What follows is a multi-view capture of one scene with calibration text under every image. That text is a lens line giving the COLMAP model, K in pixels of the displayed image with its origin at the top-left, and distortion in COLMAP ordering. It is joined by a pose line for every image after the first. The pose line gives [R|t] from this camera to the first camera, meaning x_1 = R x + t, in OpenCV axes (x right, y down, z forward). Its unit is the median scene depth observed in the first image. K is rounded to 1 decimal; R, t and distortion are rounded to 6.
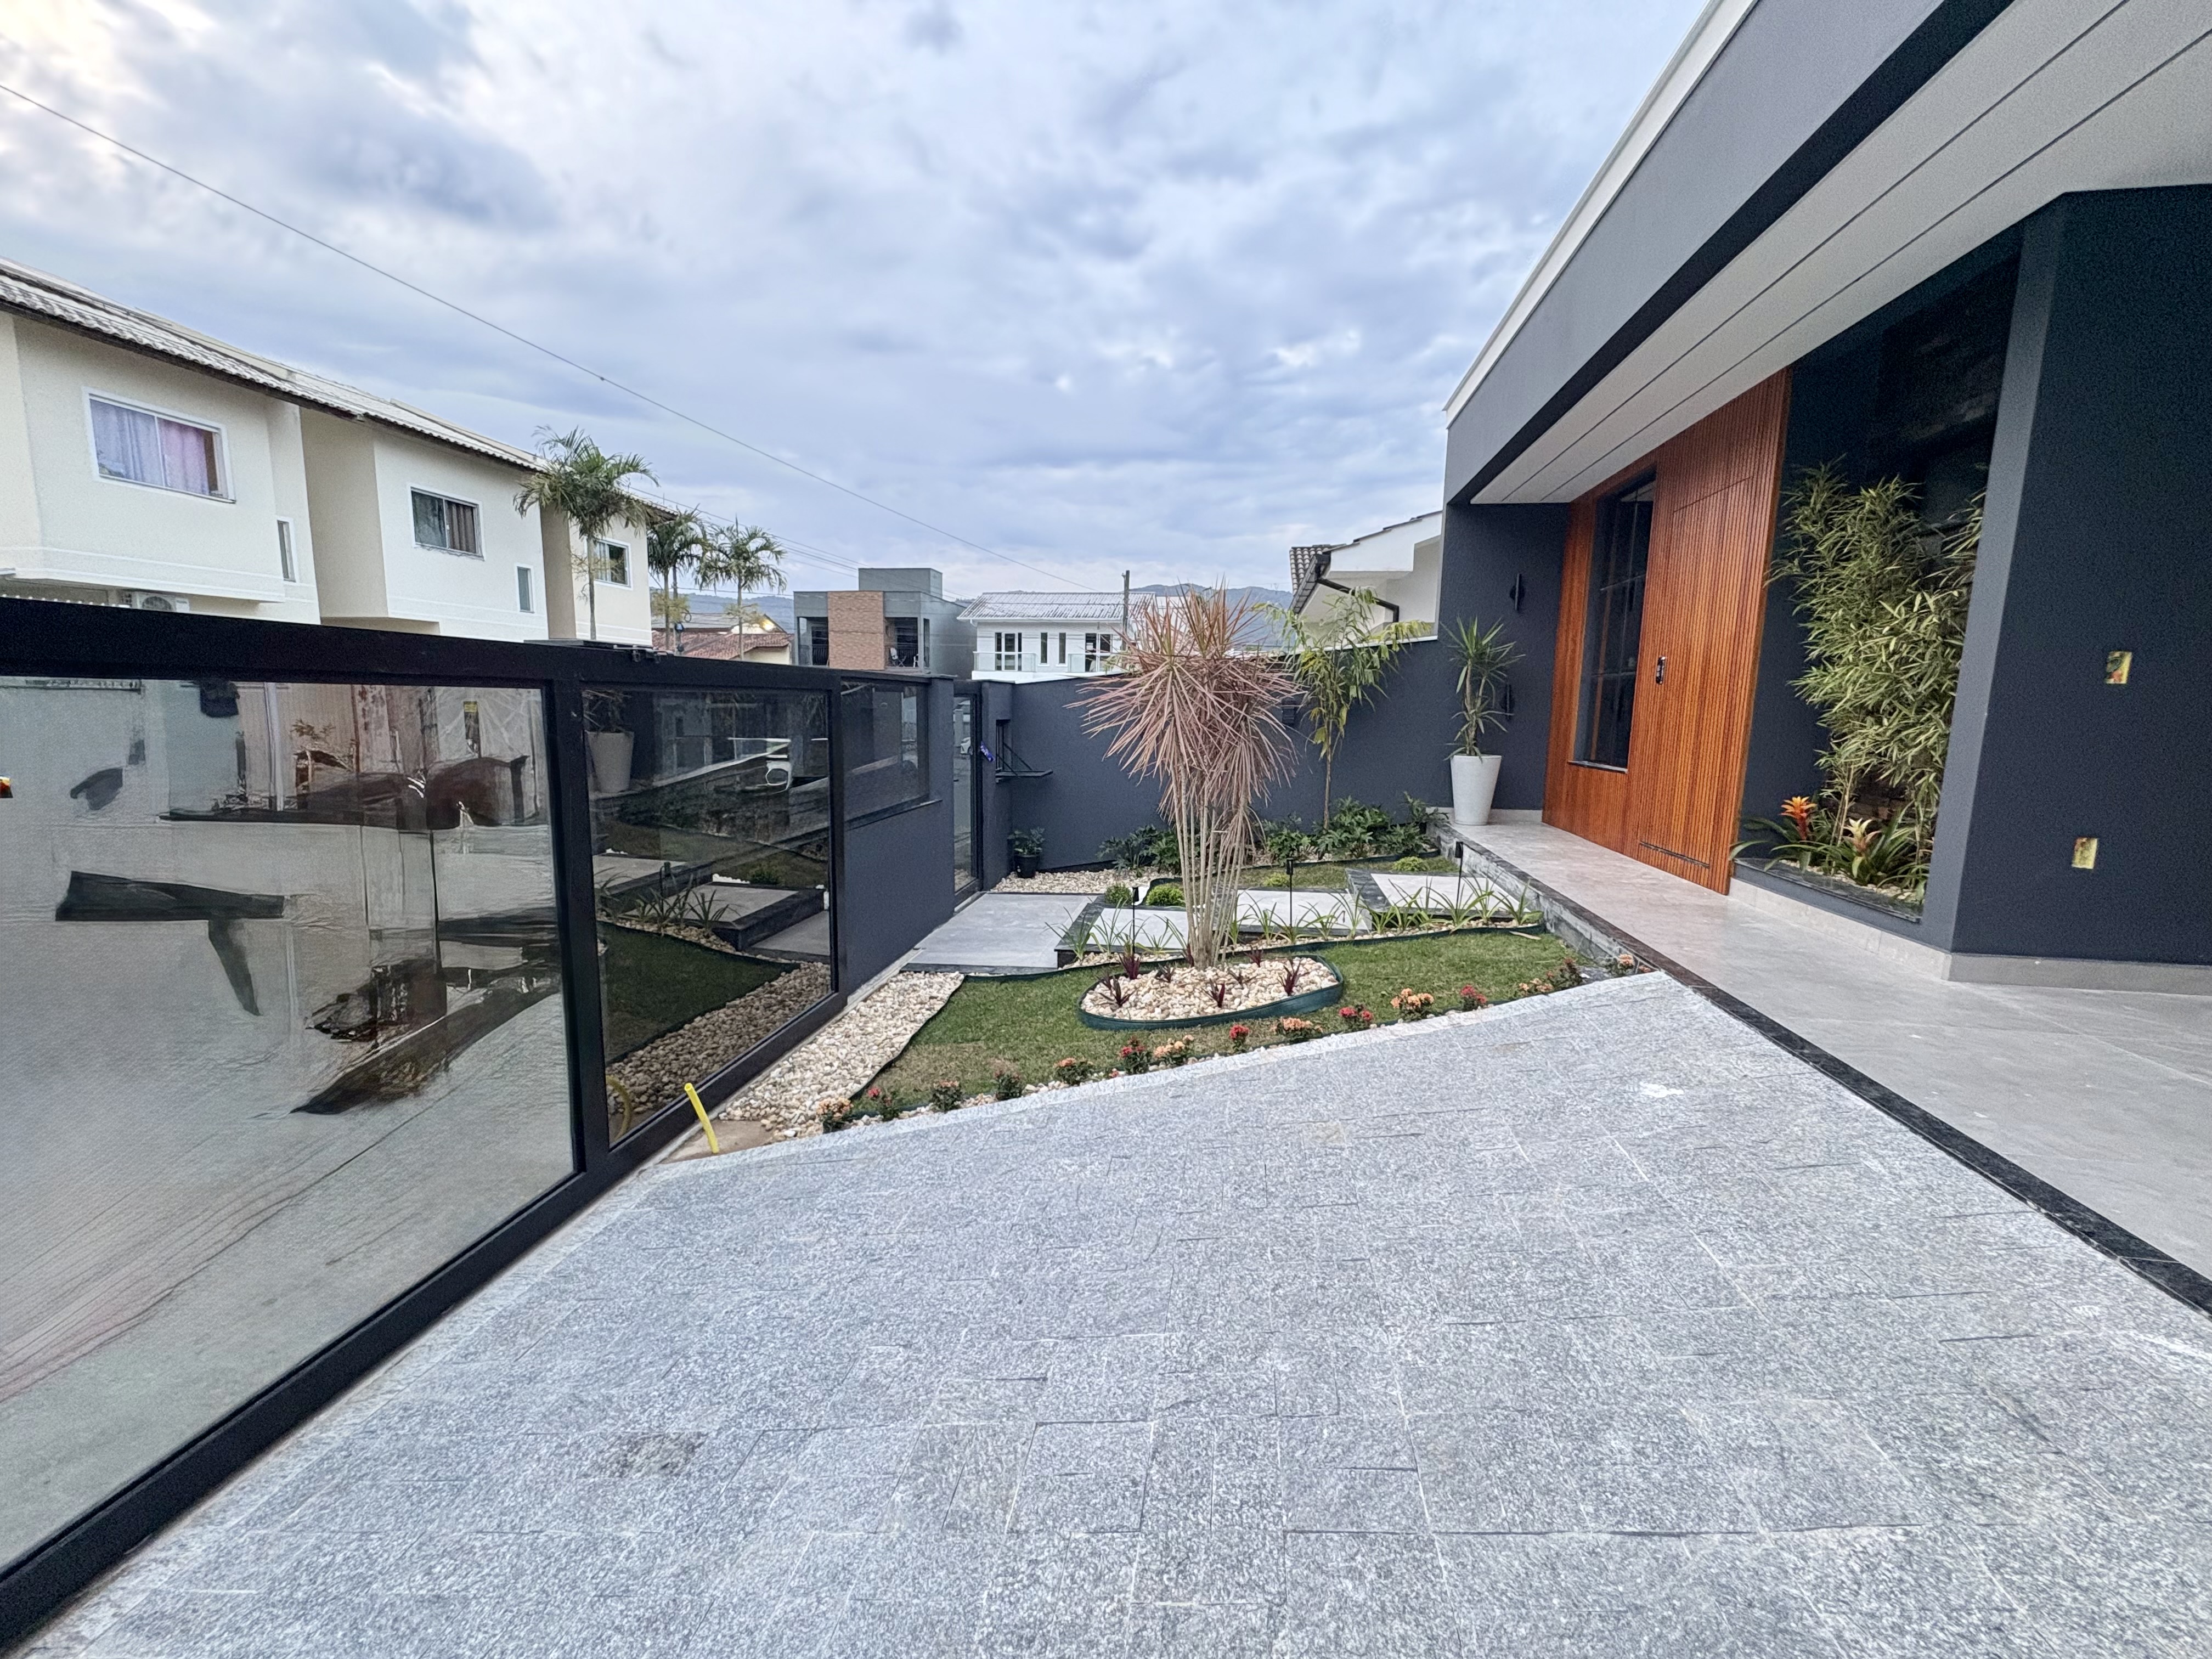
lens RADIAL K [[885.4, 0, 1106.1], [0, 885.4, 826.5], [0, 0, 1]] dist [0.000327, 0.000314]
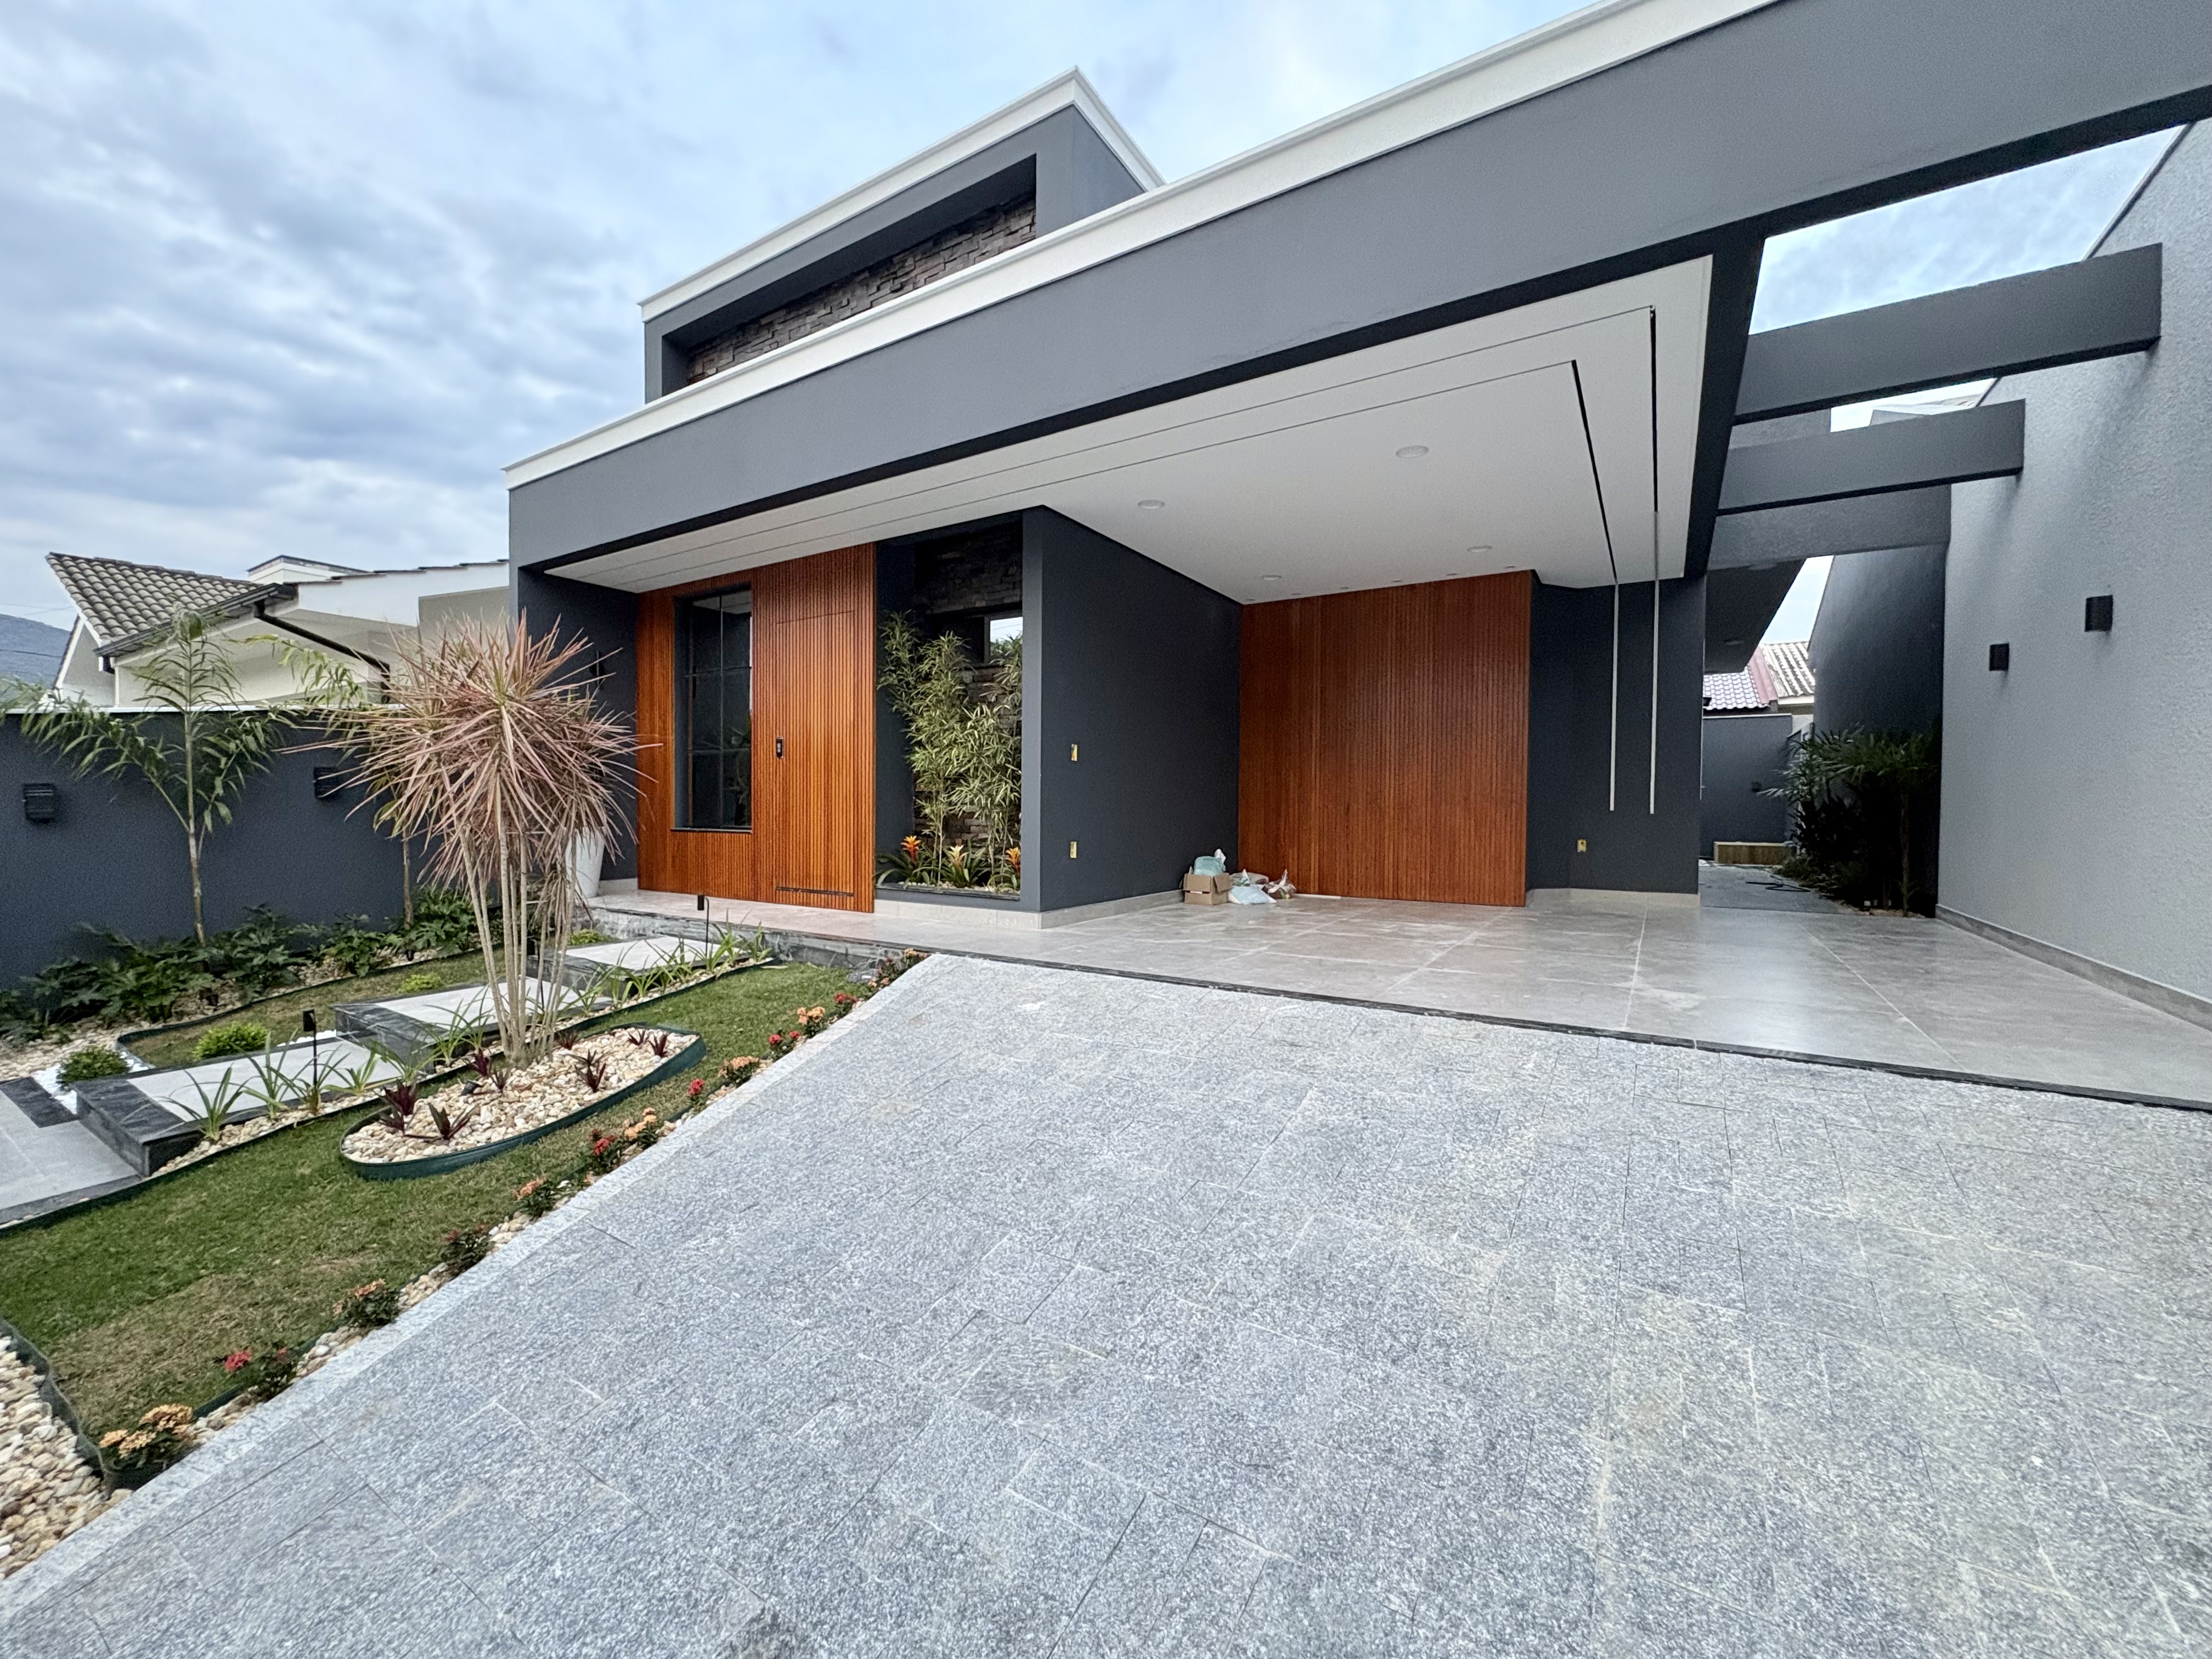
lens RADIAL K [[885.4, 0, 1106.1], [0, 885.4, 826.5], [0, 0, 1]] dist [0.000327, 0.000314]
pose [[0.397780, -0.033480, 0.916870, -0.441955], [0.125817, 0.991883, -0.018367, 0.018772], [-0.908813, 0.122664, 0.398764, 0.136458]]
